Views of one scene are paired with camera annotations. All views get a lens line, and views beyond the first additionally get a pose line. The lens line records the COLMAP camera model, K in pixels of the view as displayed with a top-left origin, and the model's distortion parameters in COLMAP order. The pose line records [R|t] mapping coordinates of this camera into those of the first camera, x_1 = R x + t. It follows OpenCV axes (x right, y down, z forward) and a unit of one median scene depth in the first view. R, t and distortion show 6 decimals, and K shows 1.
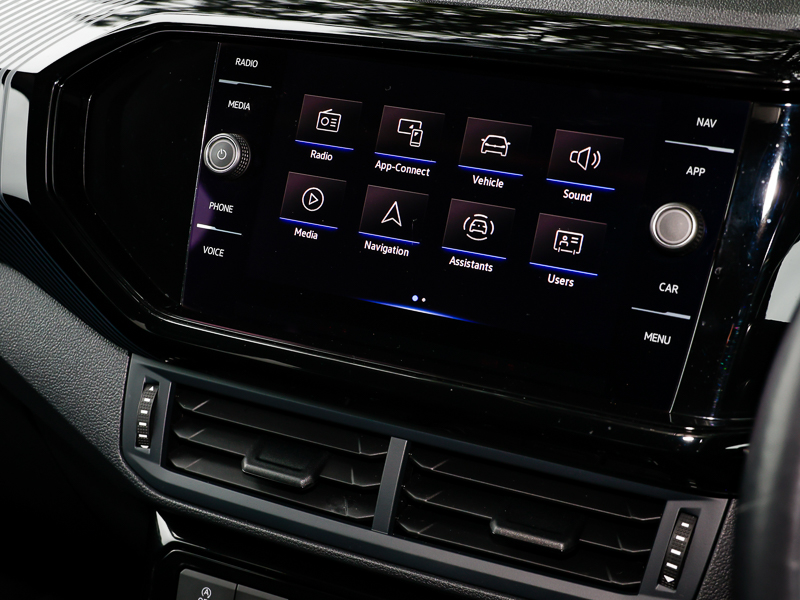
lens RADIAL K [[1353.1, 0, 399.0], [0, 1353.1, 297.5], [0, 0, 1]] dist [0.012799, 0.000000]
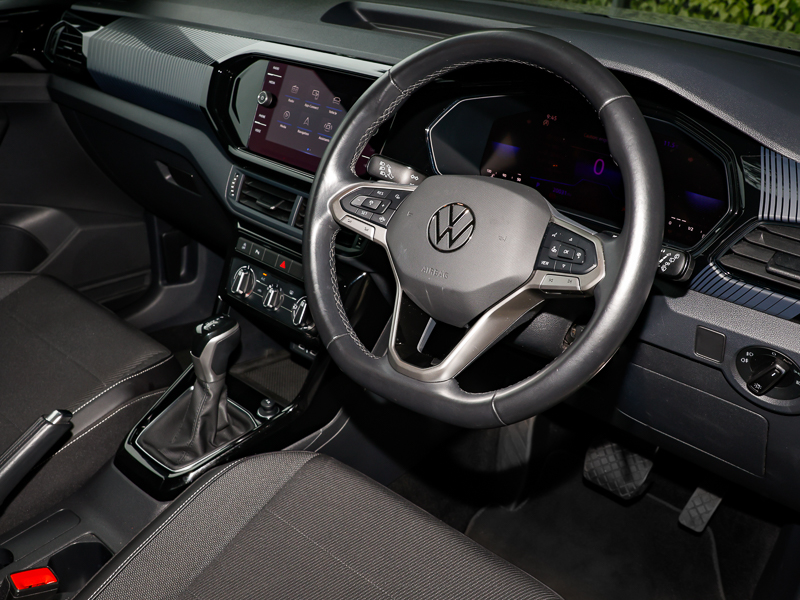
lens RADIAL K [[802.0, 0, 399.8], [0, 802.0, 304.7], [0, 0, 1]] dist [0.017426, 0.000000]
pose [[0.957559, 0.155984, -0.242384, 0.665183], [-0.141411, 0.986990, 0.076511, 0.168795], [0.251165, -0.038988, 0.967159, -0.672729]]
